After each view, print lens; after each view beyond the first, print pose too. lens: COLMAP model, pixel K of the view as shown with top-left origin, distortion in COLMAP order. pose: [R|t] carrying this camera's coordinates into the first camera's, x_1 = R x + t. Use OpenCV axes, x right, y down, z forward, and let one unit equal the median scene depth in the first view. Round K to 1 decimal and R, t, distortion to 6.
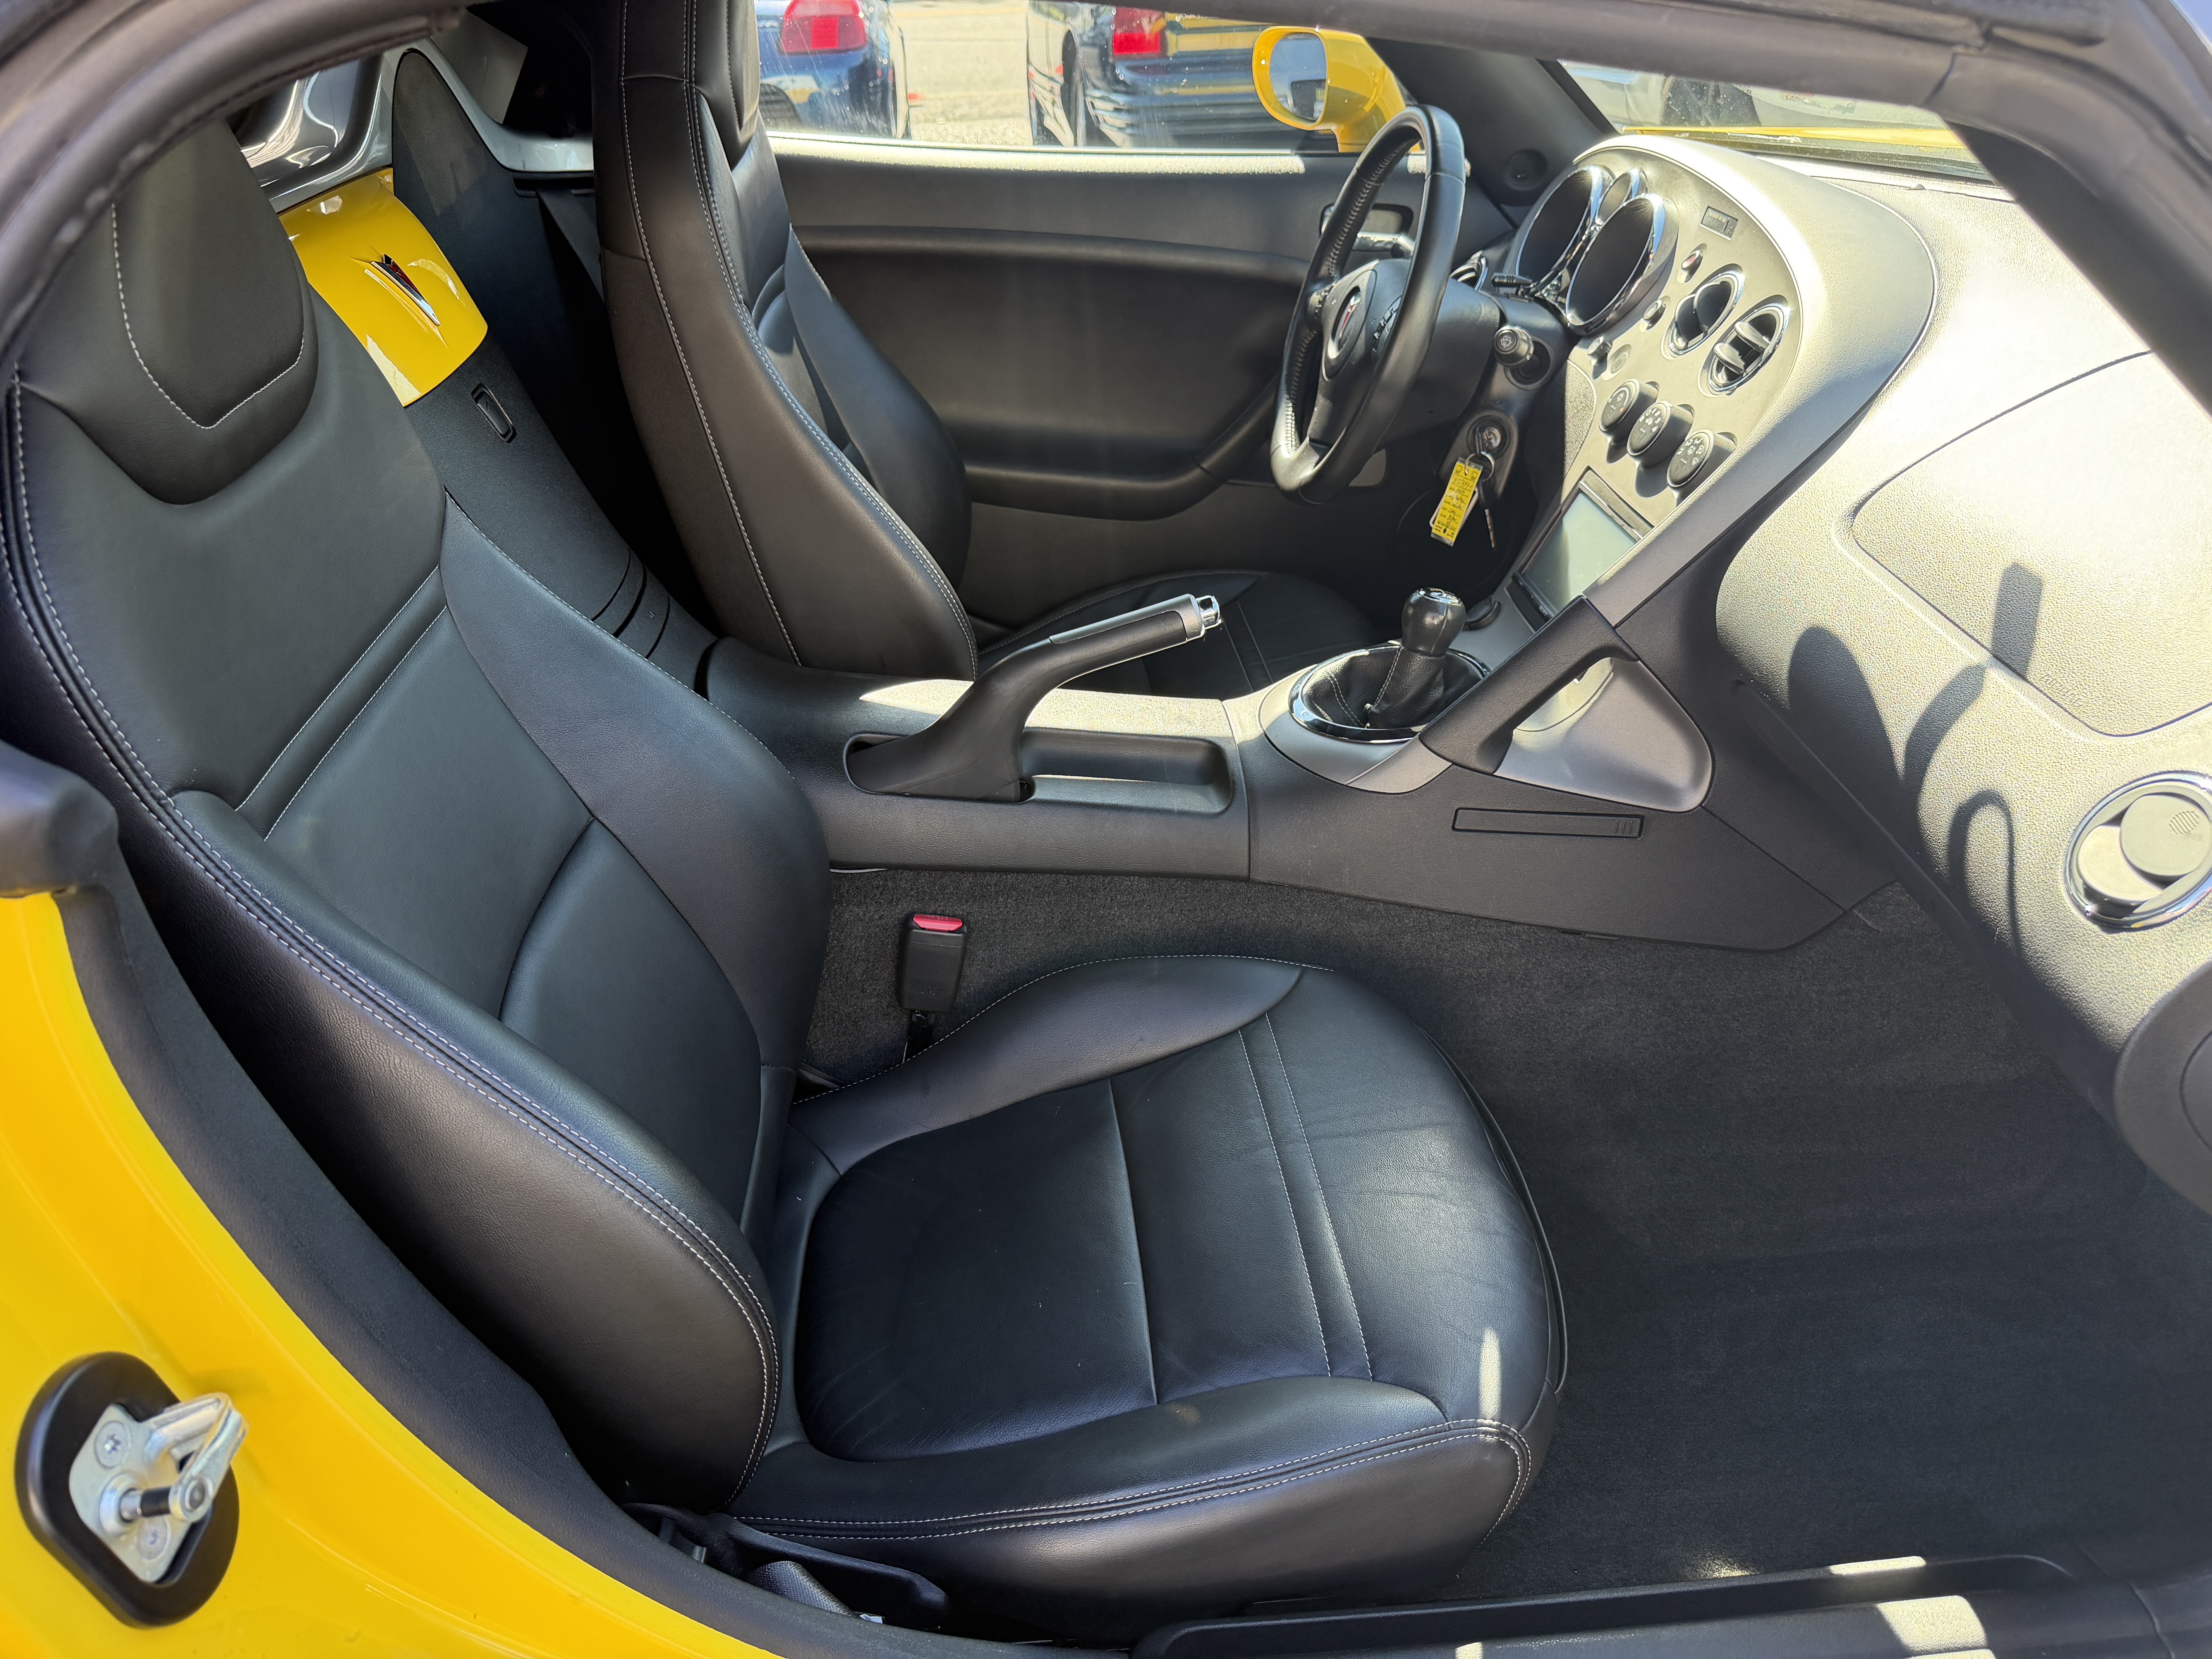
lens RADIAL K [[1560.6, 0, 1106.0], [0, 1560.6, 829.5], [0, 0, 1]] dist [0.216666, -0.398184]
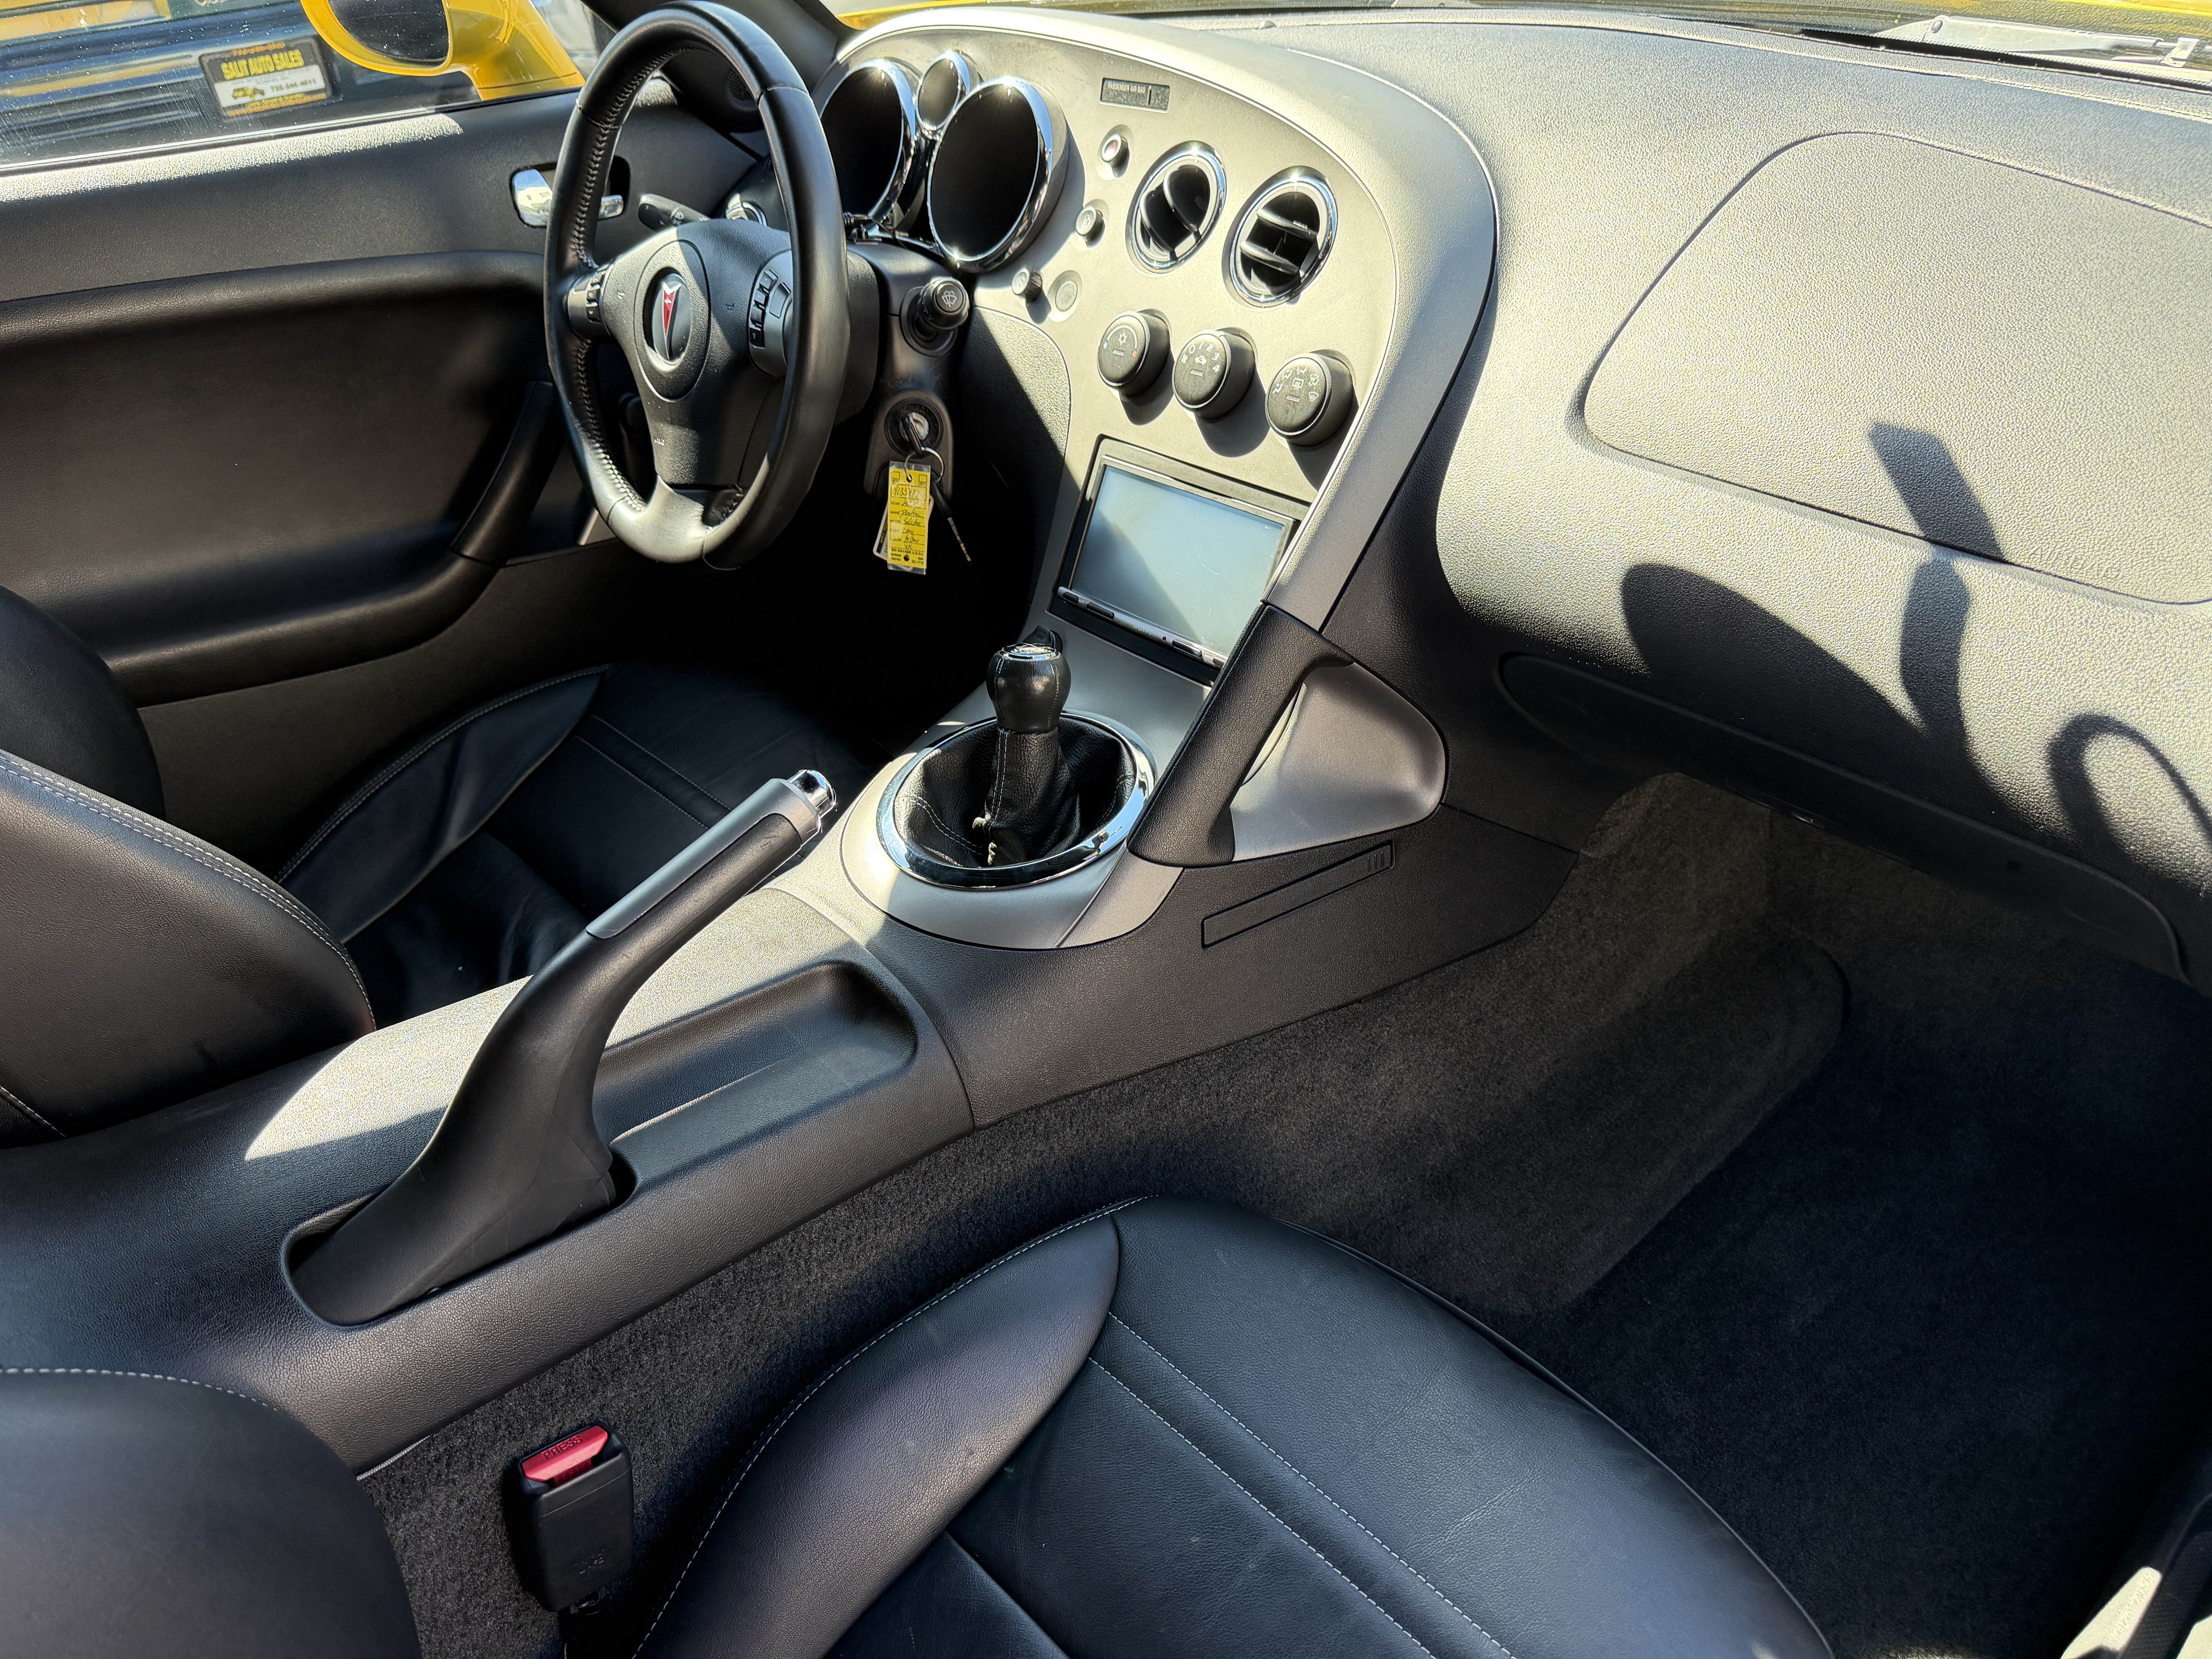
lens RADIAL K [[1541.8, 0, 1106.0], [0, 1541.8, 829.5], [0, 0, 1]] dist [0.079003, -0.098962]
pose [[0.794060, -0.367946, 0.483822, -0.140437], [0.350668, 0.927460, 0.129808, -0.156455], [-0.496488, 0.066586, 0.865486, 0.383117]]
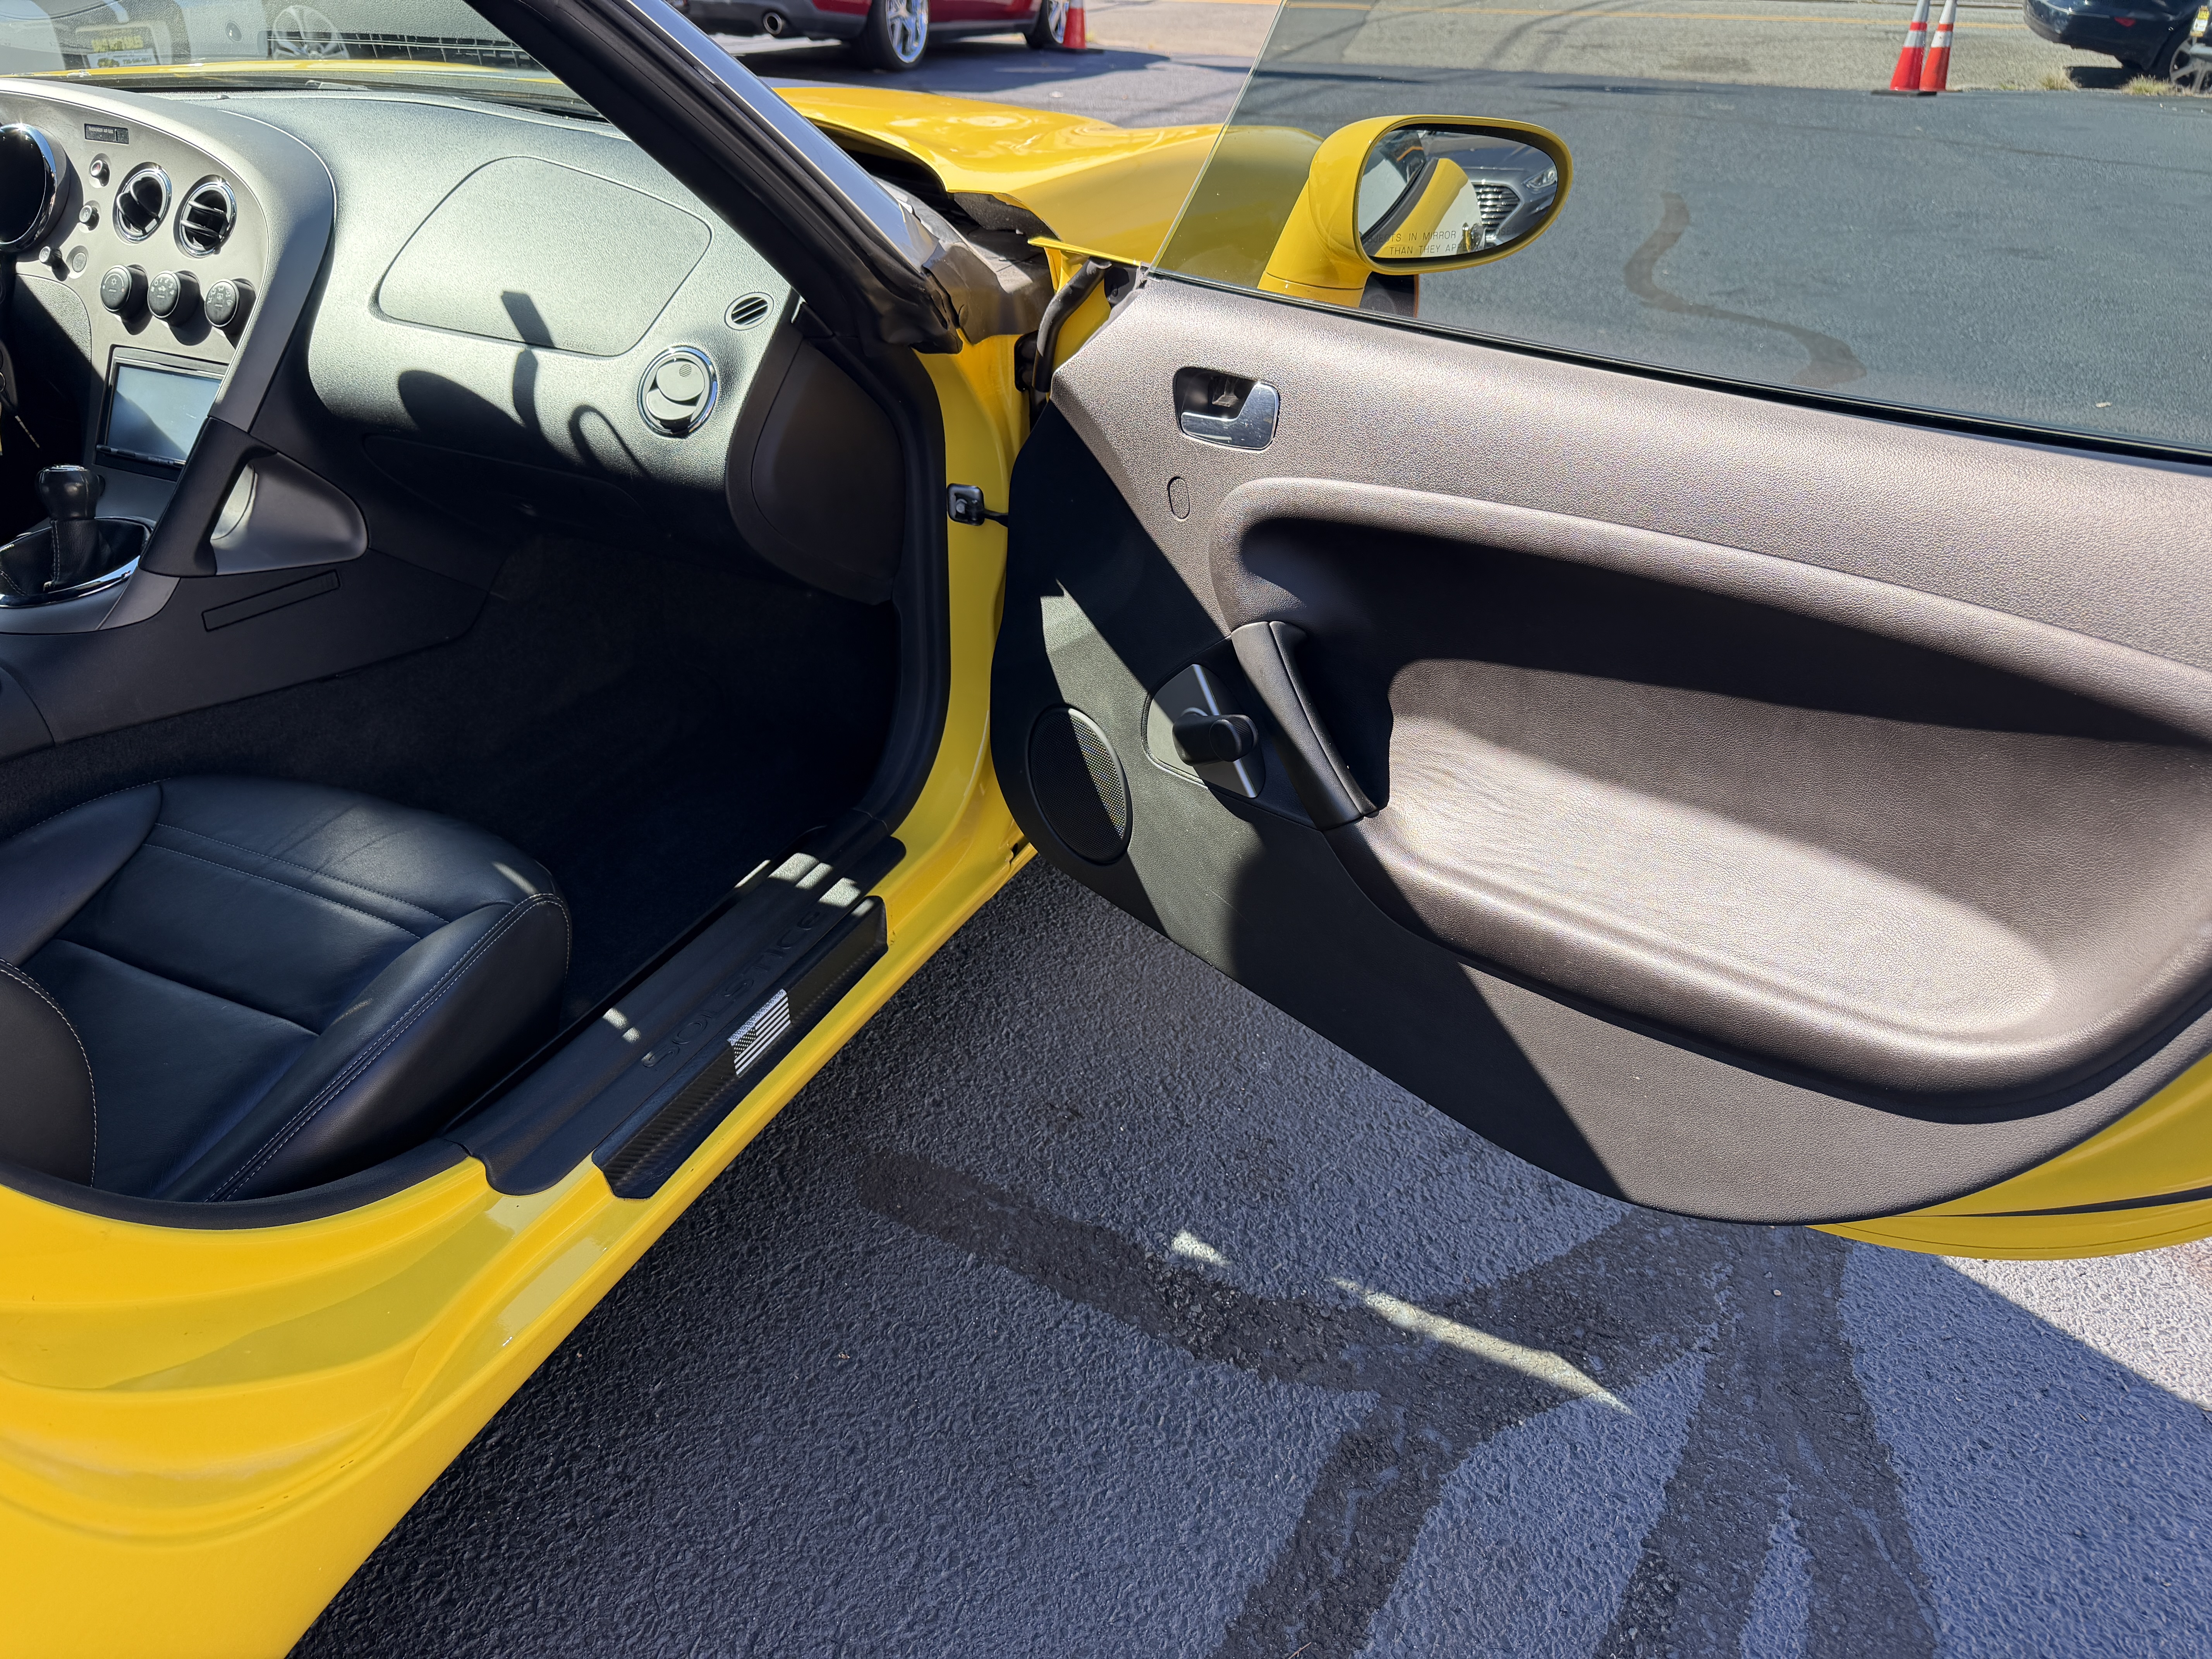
lens RADIAL K [[1603.2, 0, 1089.8], [0, 1603.2, 834.3], [0, 0, 1]] dist [0.002090, -0.006281]
pose [[0.492695, -0.431389, 0.755748, -0.428733], [0.426654, 0.876677, 0.222268, 0.147544], [-0.758431, 0.212933, 0.615988, -0.230157]]
